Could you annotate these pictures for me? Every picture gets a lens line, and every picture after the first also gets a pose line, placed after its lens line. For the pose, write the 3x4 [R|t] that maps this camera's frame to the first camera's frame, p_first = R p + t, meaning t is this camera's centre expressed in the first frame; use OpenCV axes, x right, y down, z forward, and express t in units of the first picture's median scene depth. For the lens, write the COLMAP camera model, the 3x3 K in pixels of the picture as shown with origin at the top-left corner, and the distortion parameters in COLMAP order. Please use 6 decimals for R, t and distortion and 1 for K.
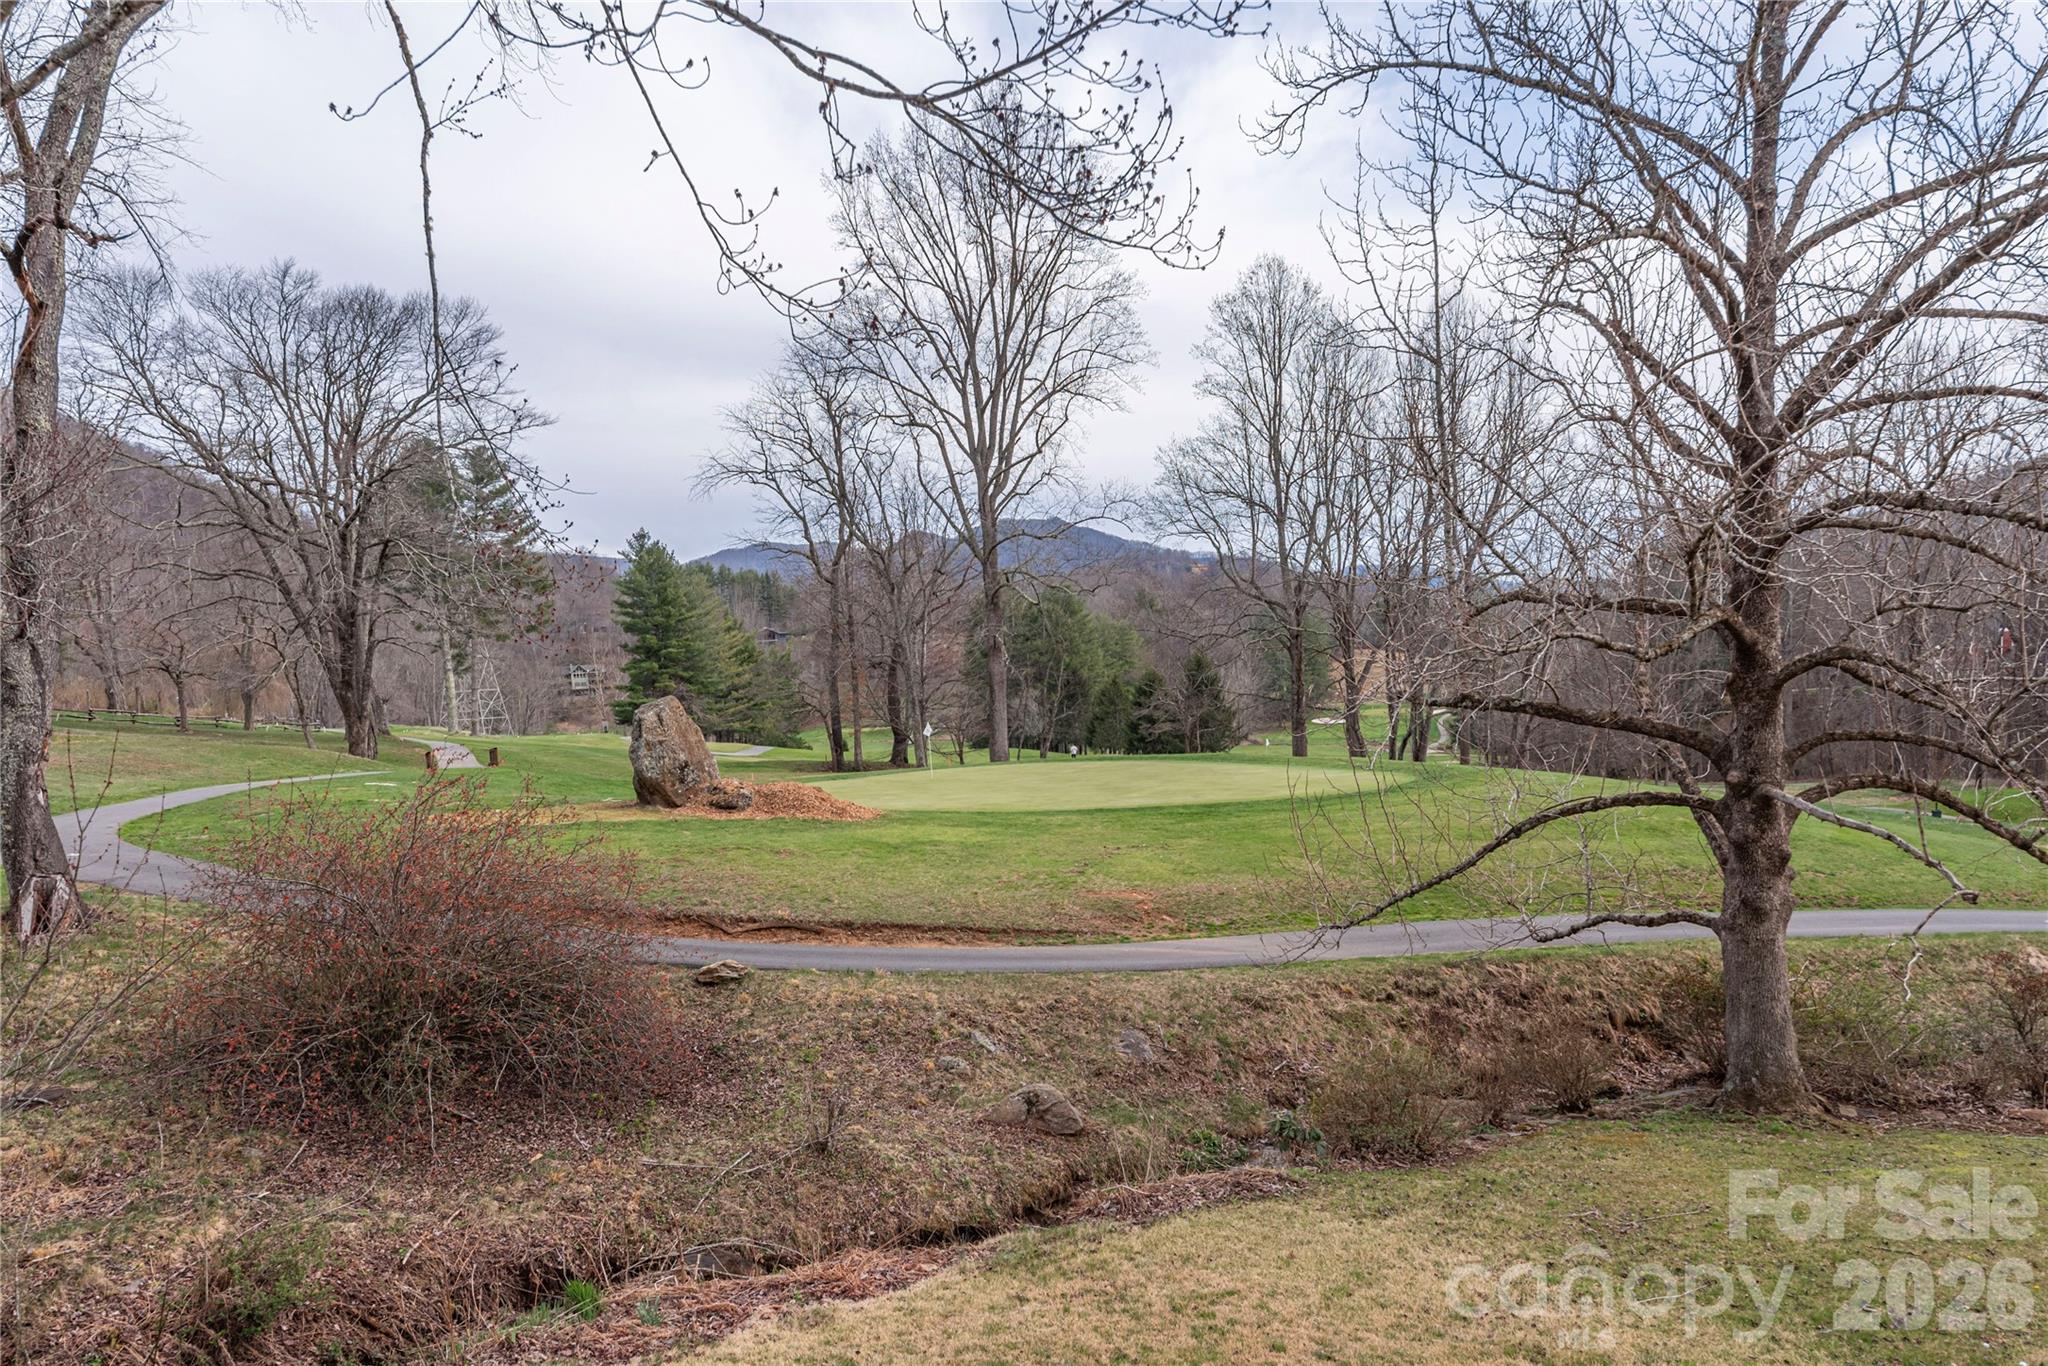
lens RADIAL K [[1416.0, 0, 1002.3], [0, 1416.0, 833.6], [0, 0, 1]] dist [0.008972, -0.000717]
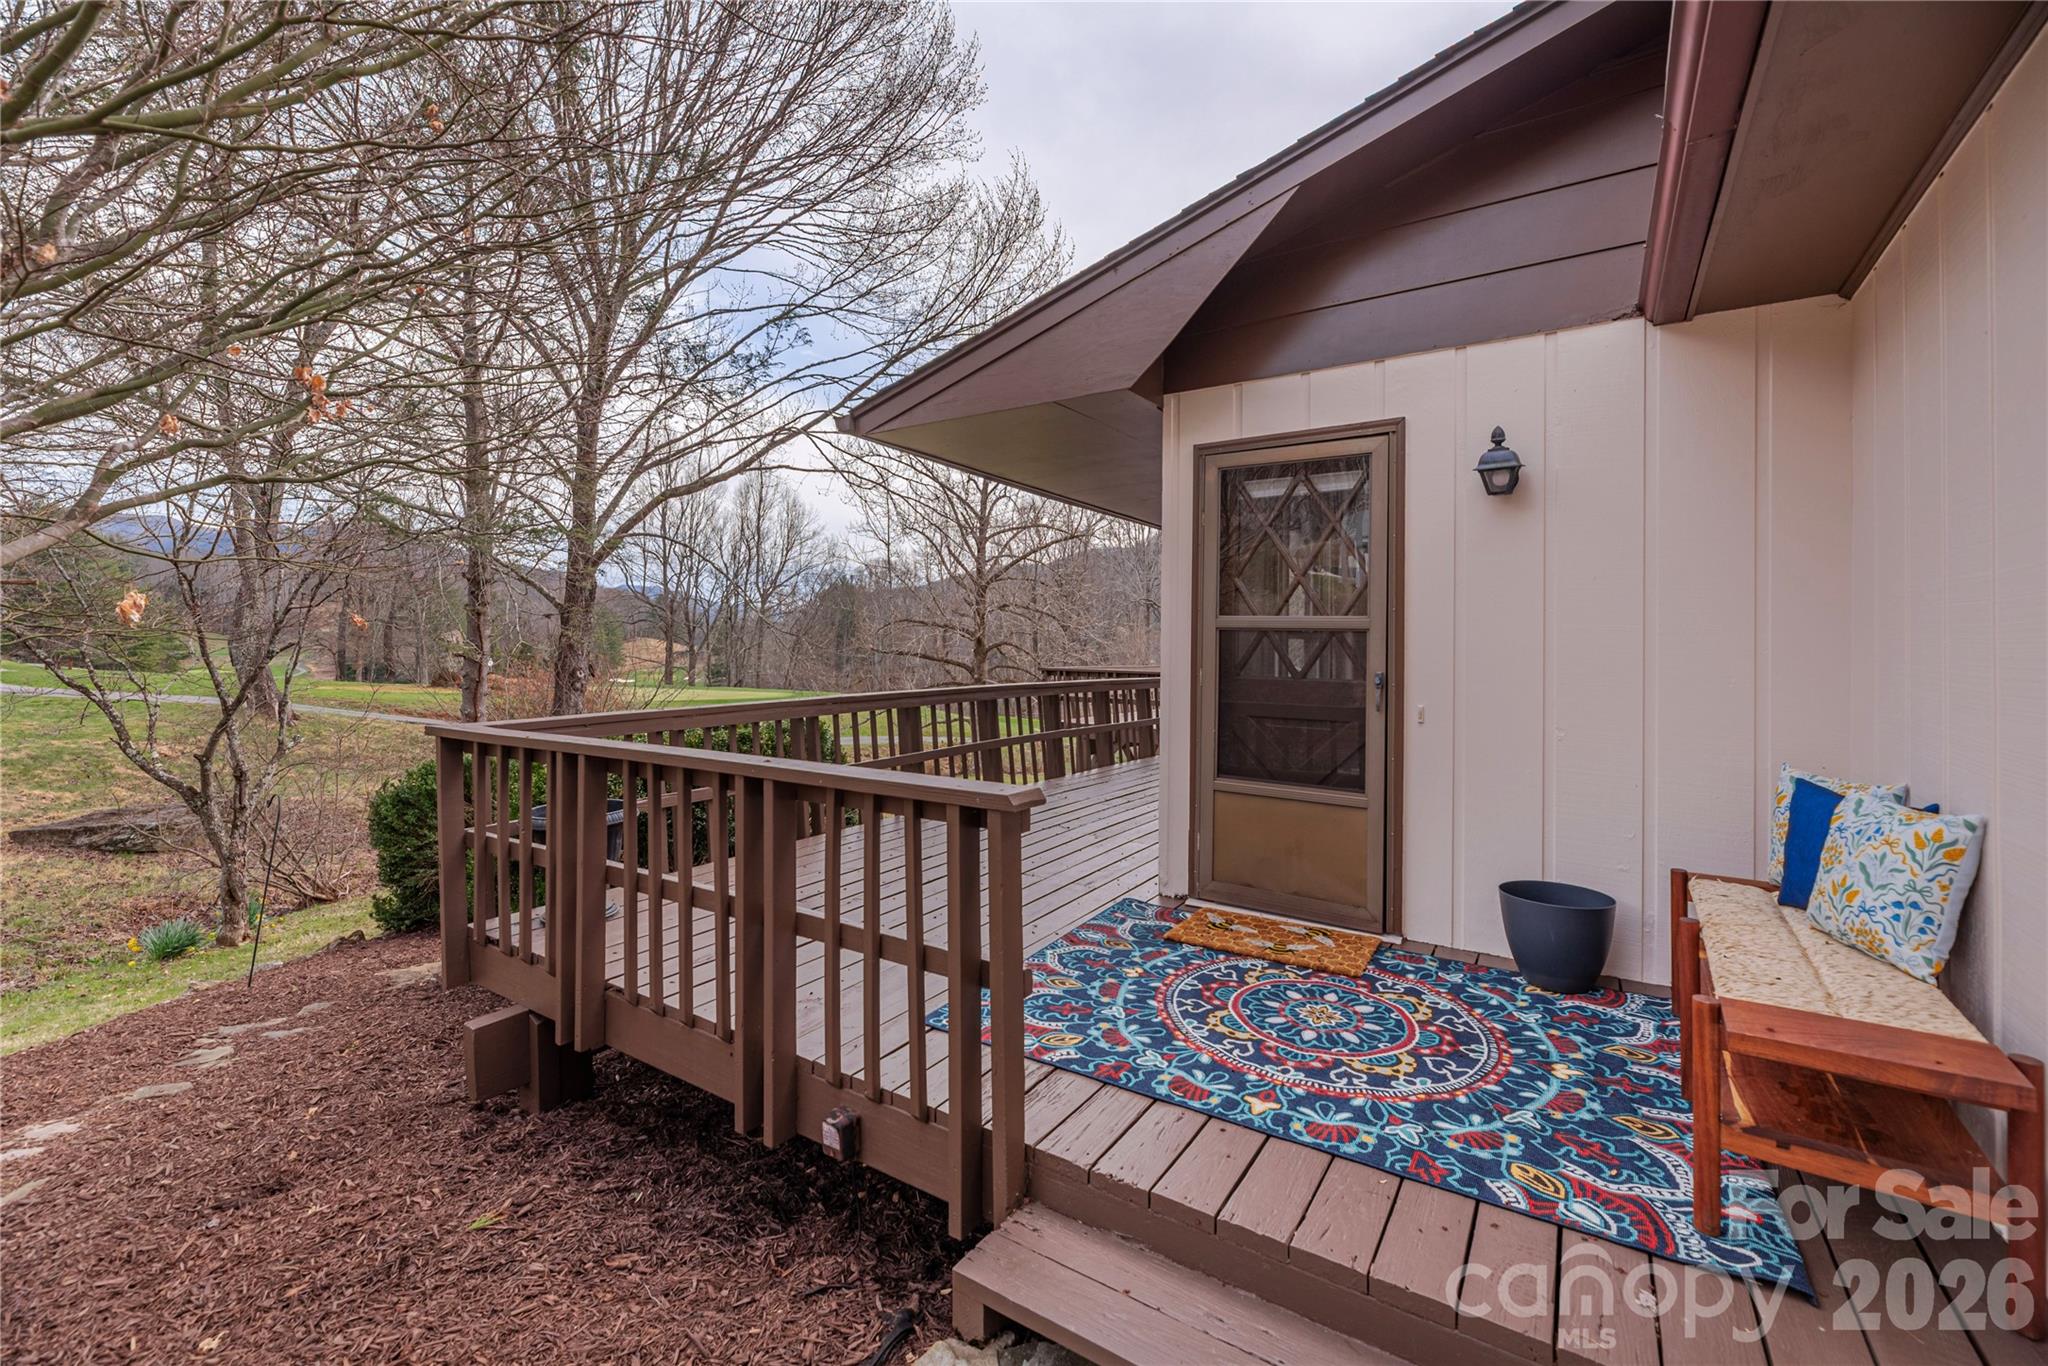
lens RADIAL K [[845.6, 0, 1022.5], [0, 845.6, 665.3], [0, 0, 1]] dist [-0.002253, 0.001476]
pose [[0.773999, 0.049362, 0.631259, -0.139727], [0.016490, 0.995047, -0.098028, 0.027017], [-0.632972, 0.086282, 0.769352, -0.133758]]
